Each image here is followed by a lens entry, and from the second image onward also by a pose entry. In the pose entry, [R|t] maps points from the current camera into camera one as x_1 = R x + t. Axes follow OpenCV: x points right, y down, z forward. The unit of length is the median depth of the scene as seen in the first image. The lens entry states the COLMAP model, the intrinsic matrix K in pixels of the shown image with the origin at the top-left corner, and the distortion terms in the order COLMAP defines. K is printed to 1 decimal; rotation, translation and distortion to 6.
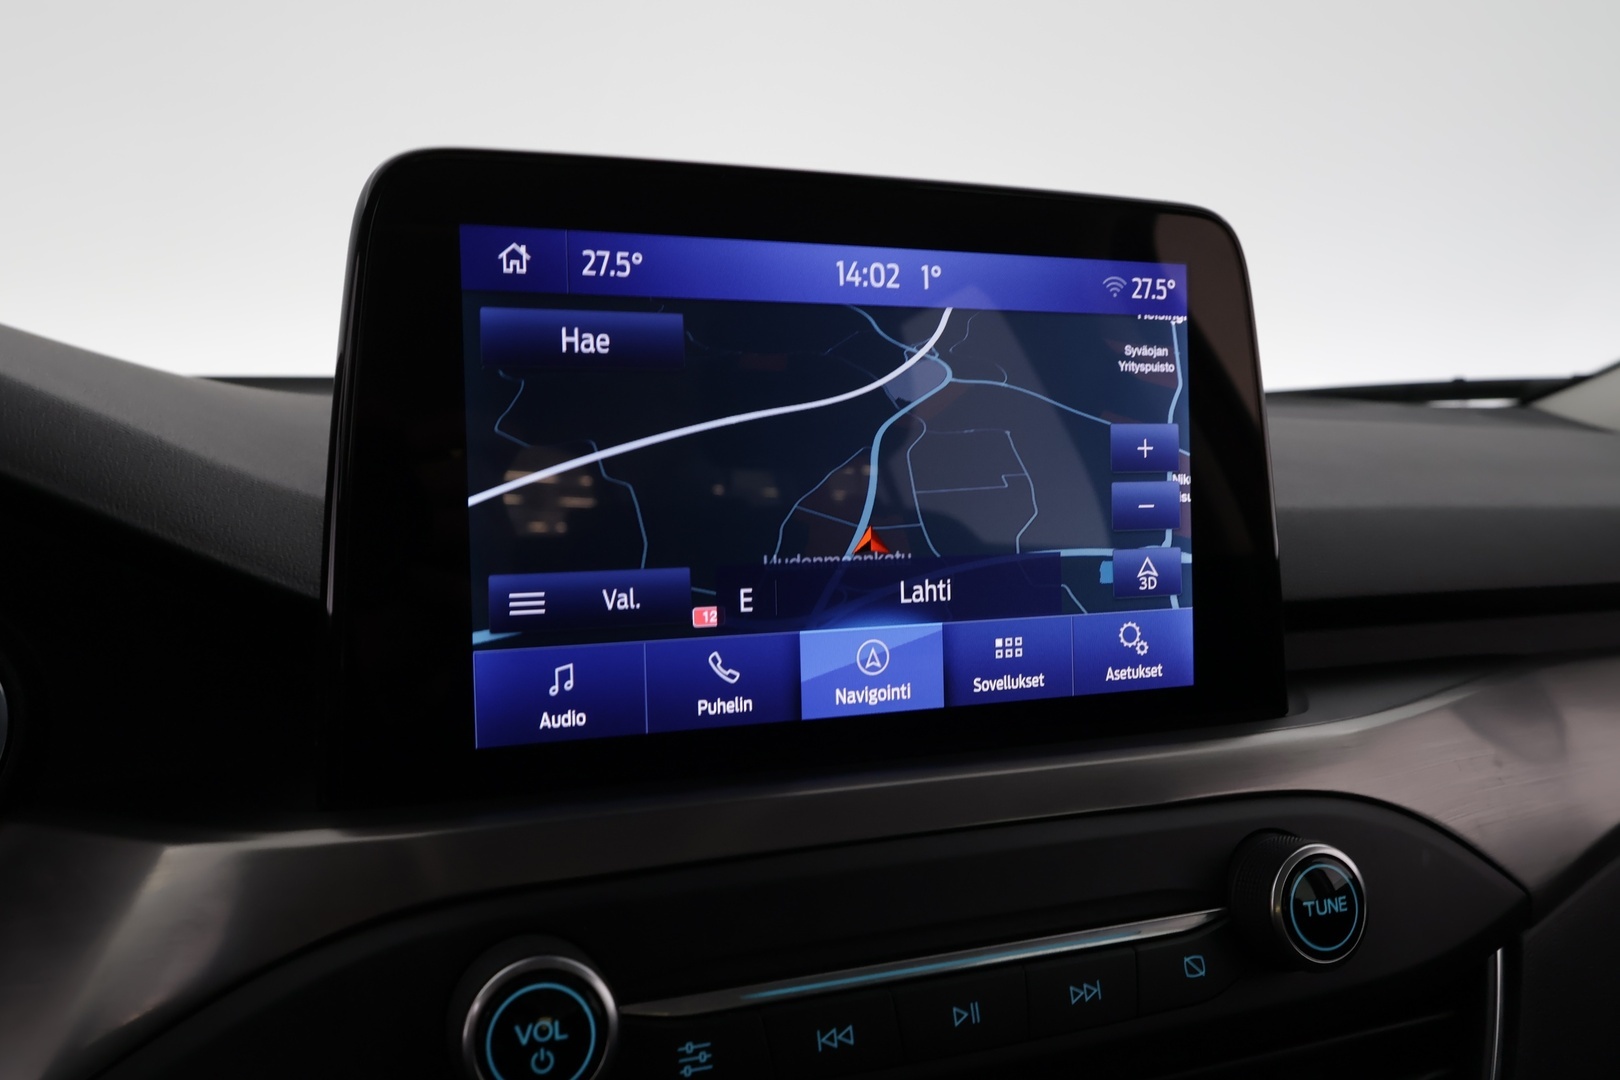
lens RADIAL K [[1268.9, 0, 819.9], [0, 1268.9, 538.0], [0, 0, 1]] dist [0.002955, -0.002303]
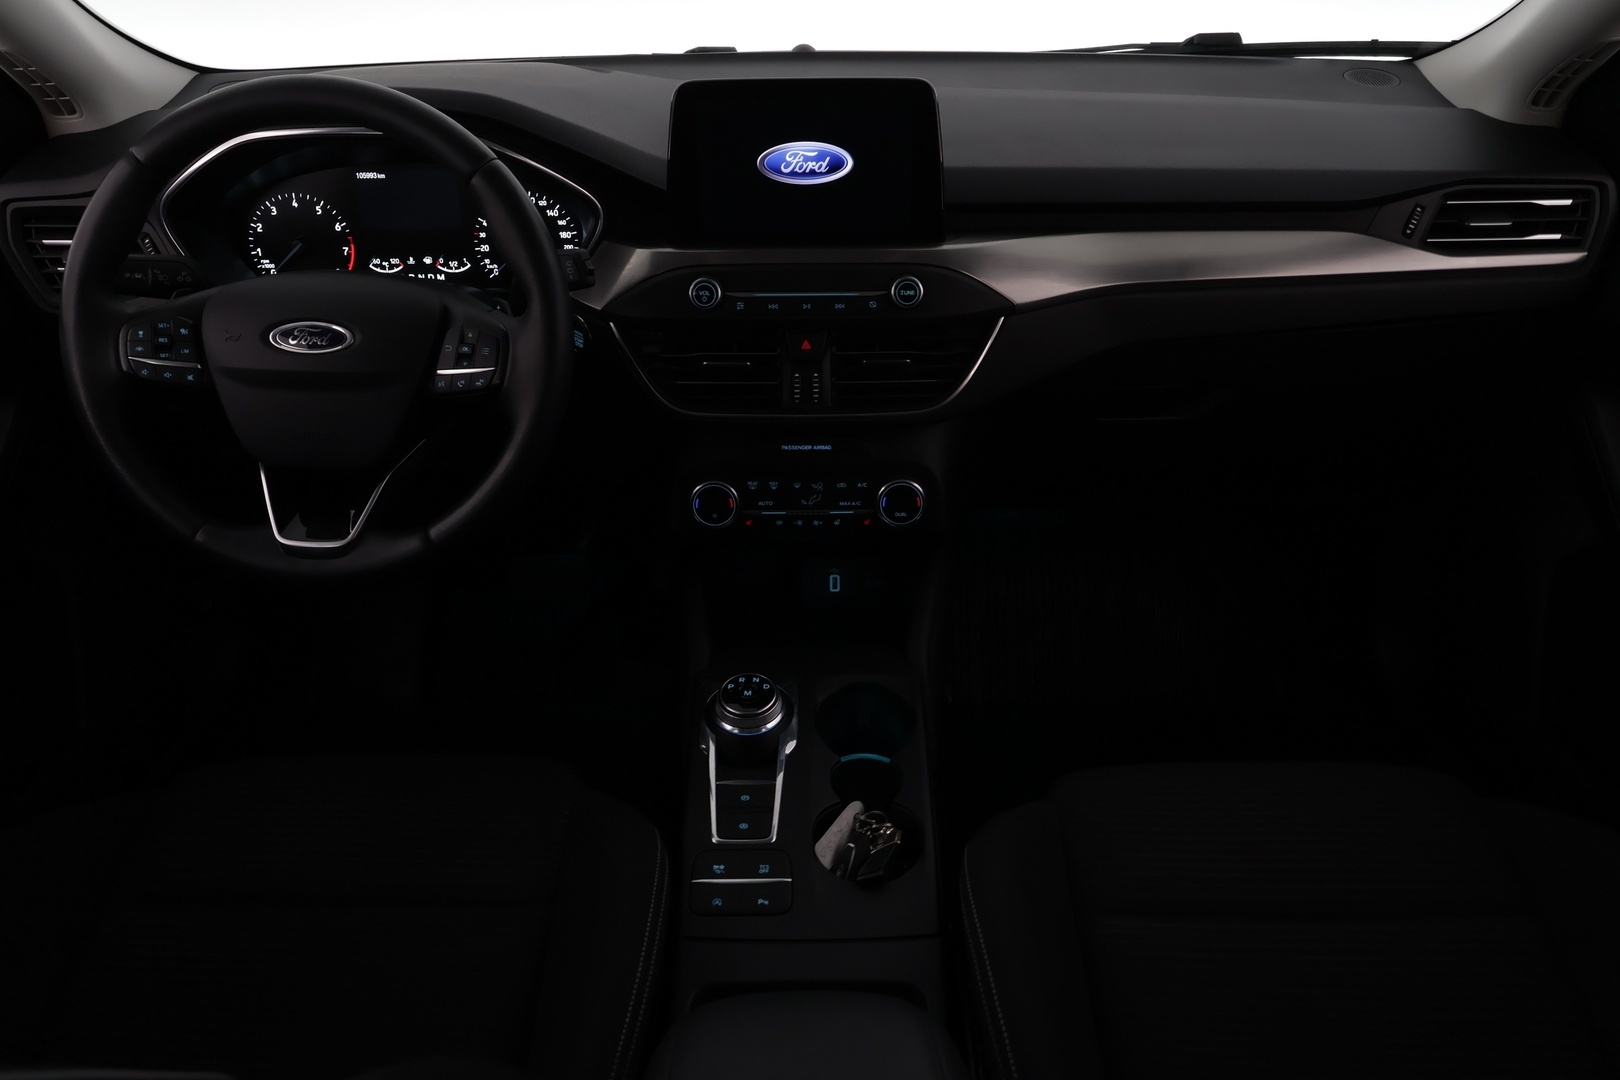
lens RADIAL K [[1268.9, 0, 819.9], [0, 1268.9, 538.0], [0, 0, 1]] dist [0.002955, -0.002303]
pose [[0.934528, 0.164223, -0.315735, 1.560254], [-0.026156, 0.916464, 0.399262, -0.581409], [0.354928, -0.364863, 0.860756, -2.789950]]
